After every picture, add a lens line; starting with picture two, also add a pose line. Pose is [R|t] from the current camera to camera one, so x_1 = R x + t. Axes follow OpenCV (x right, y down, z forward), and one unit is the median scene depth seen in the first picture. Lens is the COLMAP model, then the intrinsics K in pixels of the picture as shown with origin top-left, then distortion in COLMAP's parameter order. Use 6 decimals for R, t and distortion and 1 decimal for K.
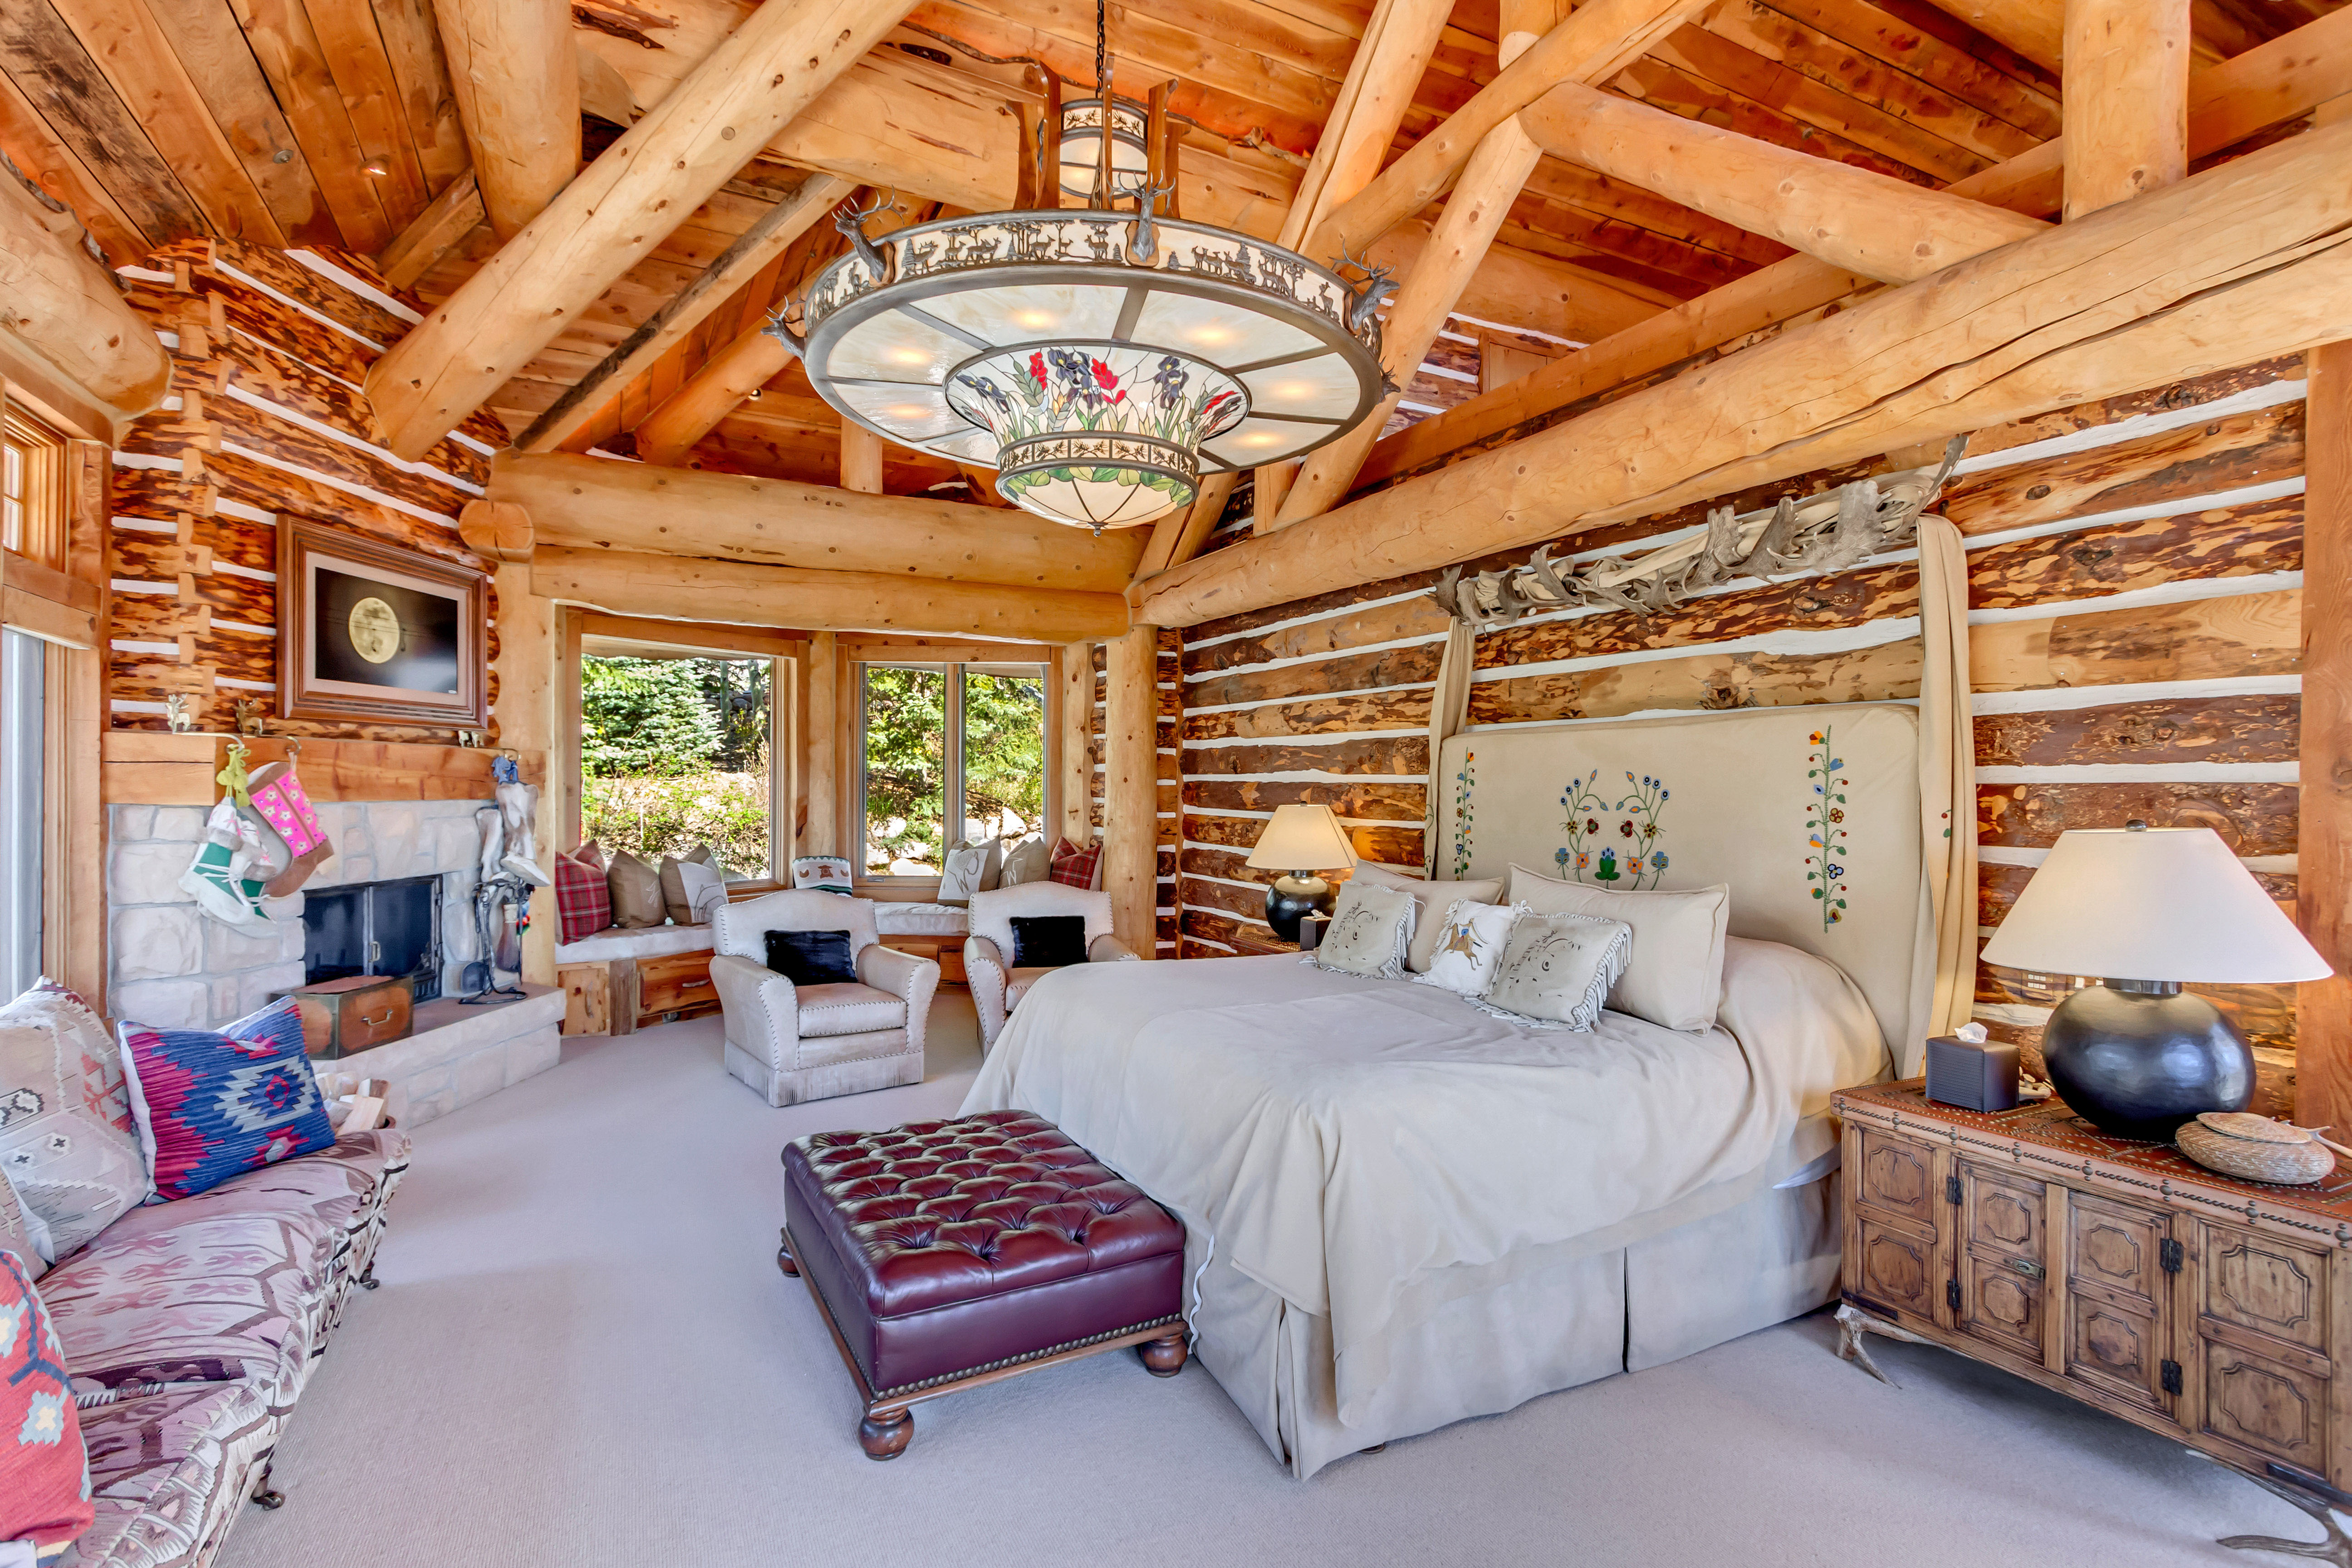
lens RADIAL K [[1083.9, 0, 1173.7], [0, 1083.9, 786.4], [0, 0, 1]] dist [0.008604, -0.001379]
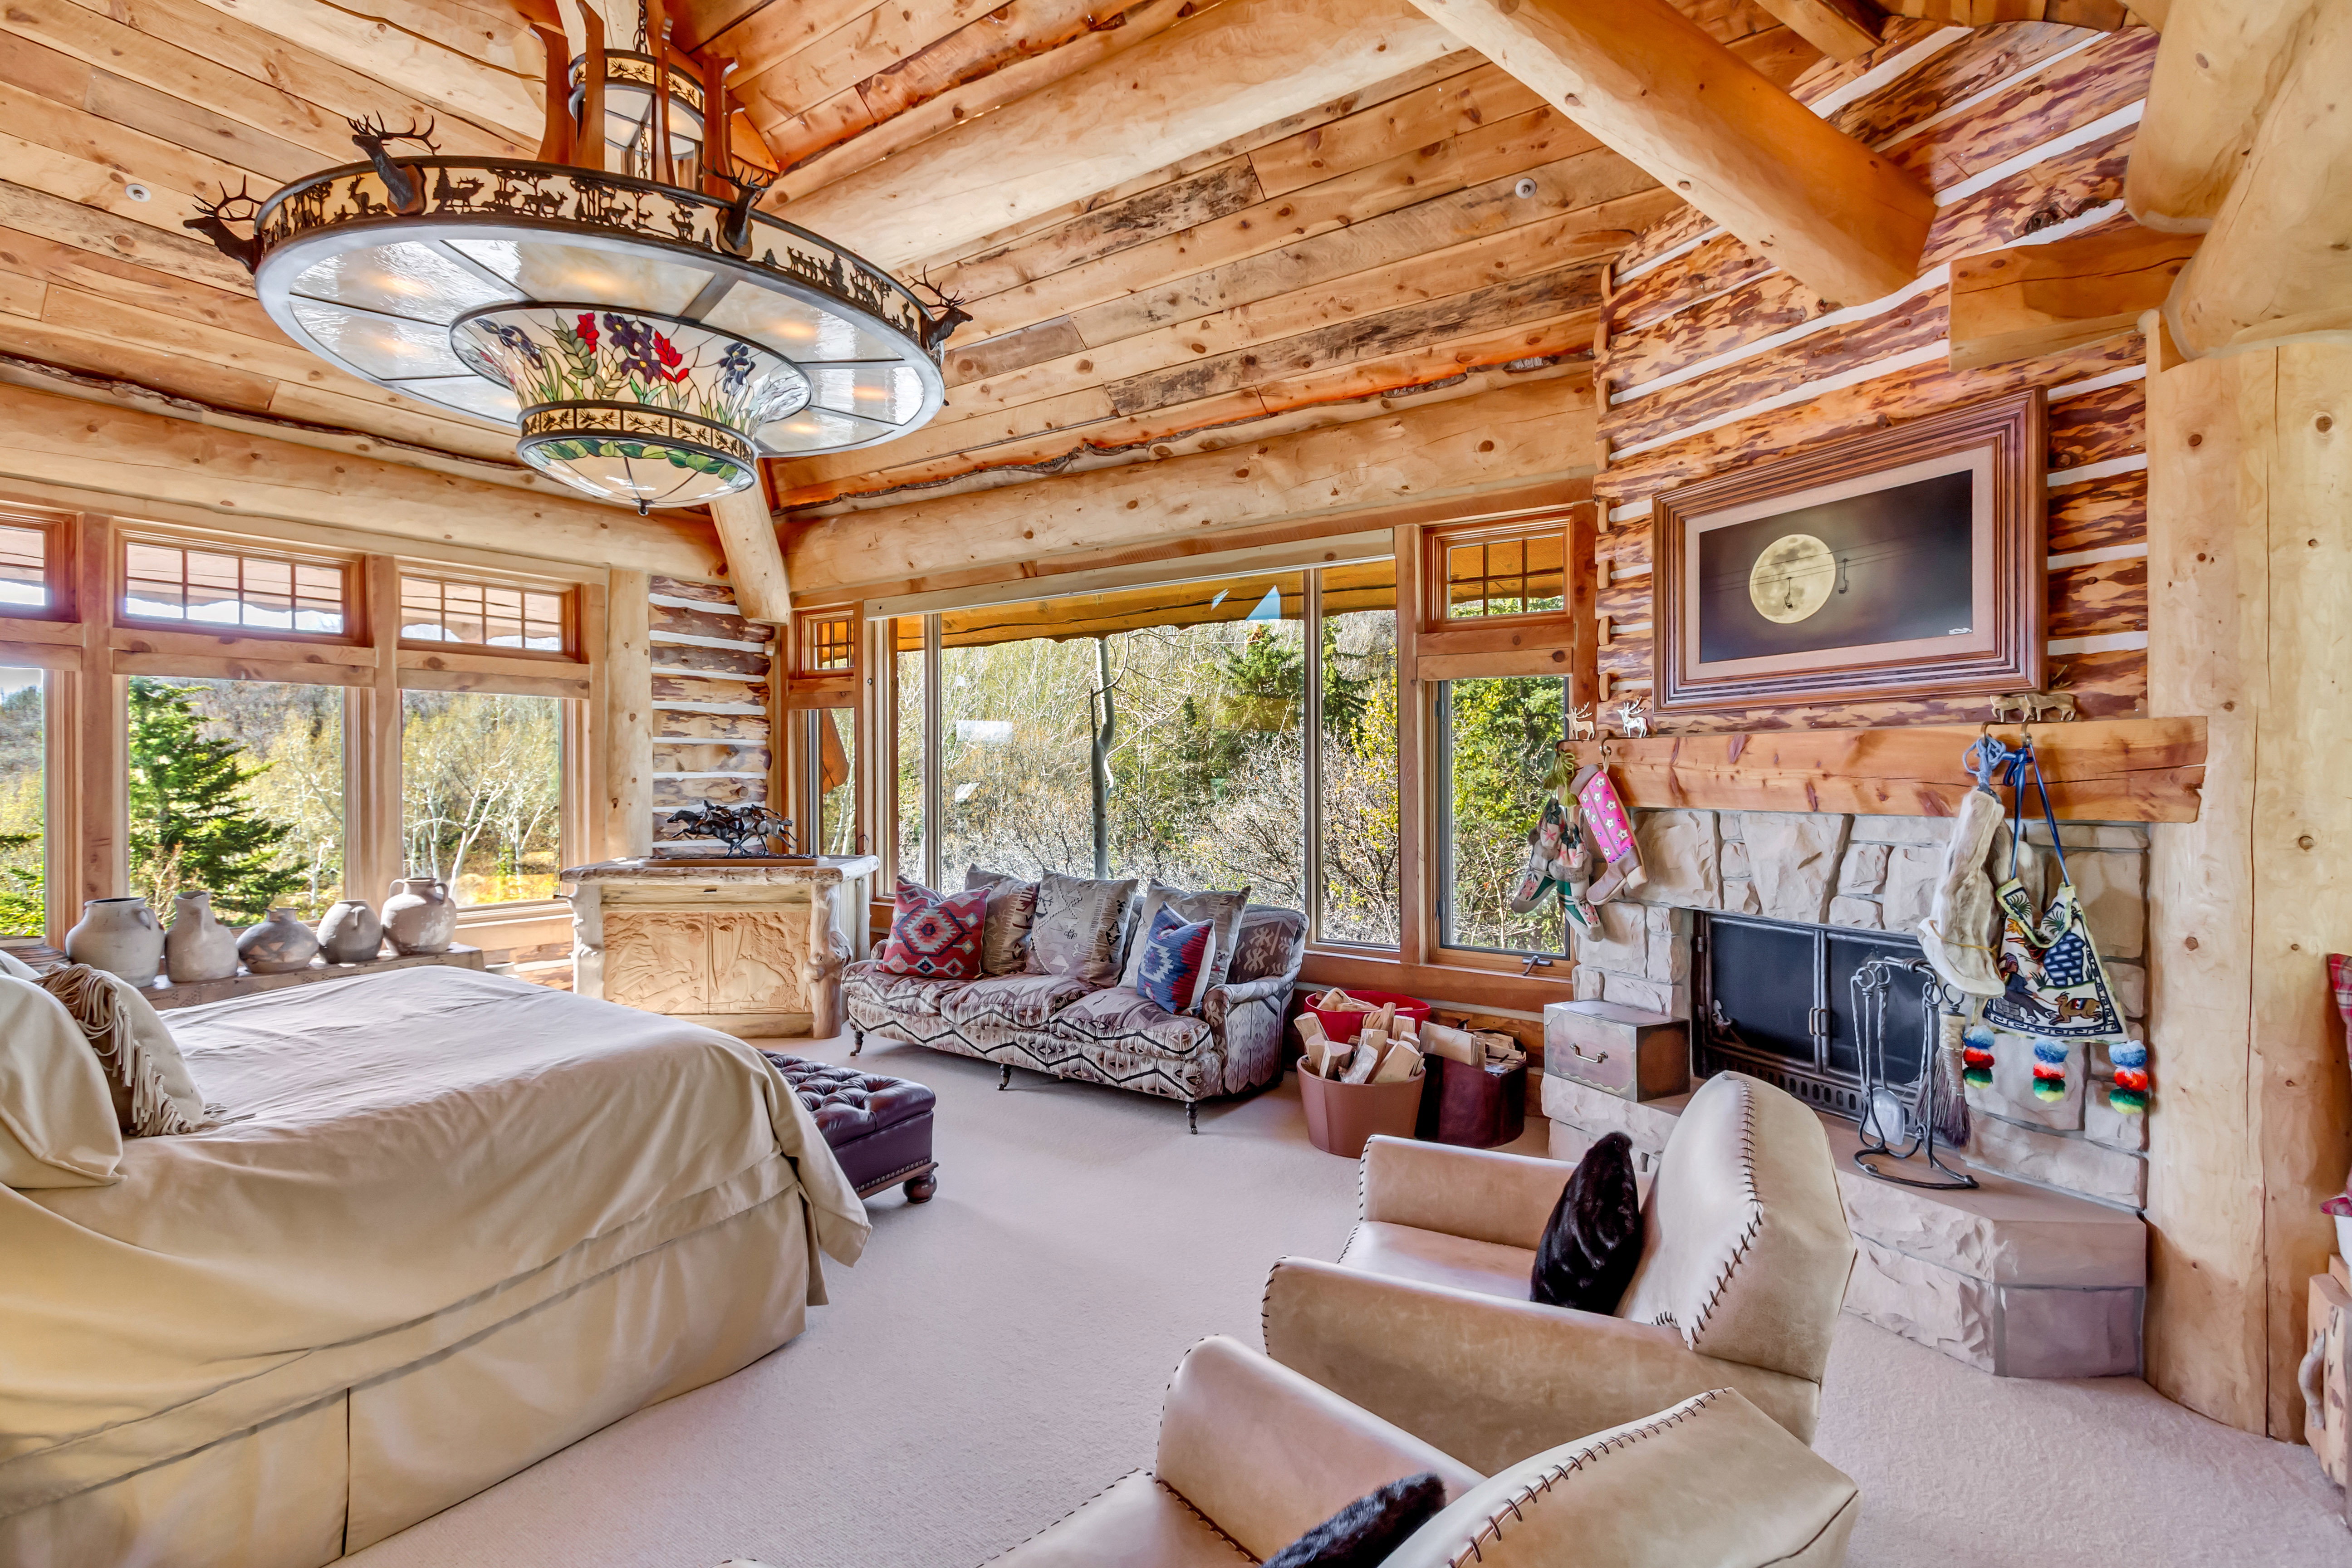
lens RADIAL K [[1083.9, 0, 1173.7], [0, 1083.9, 786.4], [0, 0, 1]] dist [0.008604, -0.001379]
pose [[-0.876615, -0.005294, -0.481164, -0.018521], [-0.007278, 0.999971, 0.002258, -0.002245], [0.481138, 0.005481, -0.876628, 1.502845]]
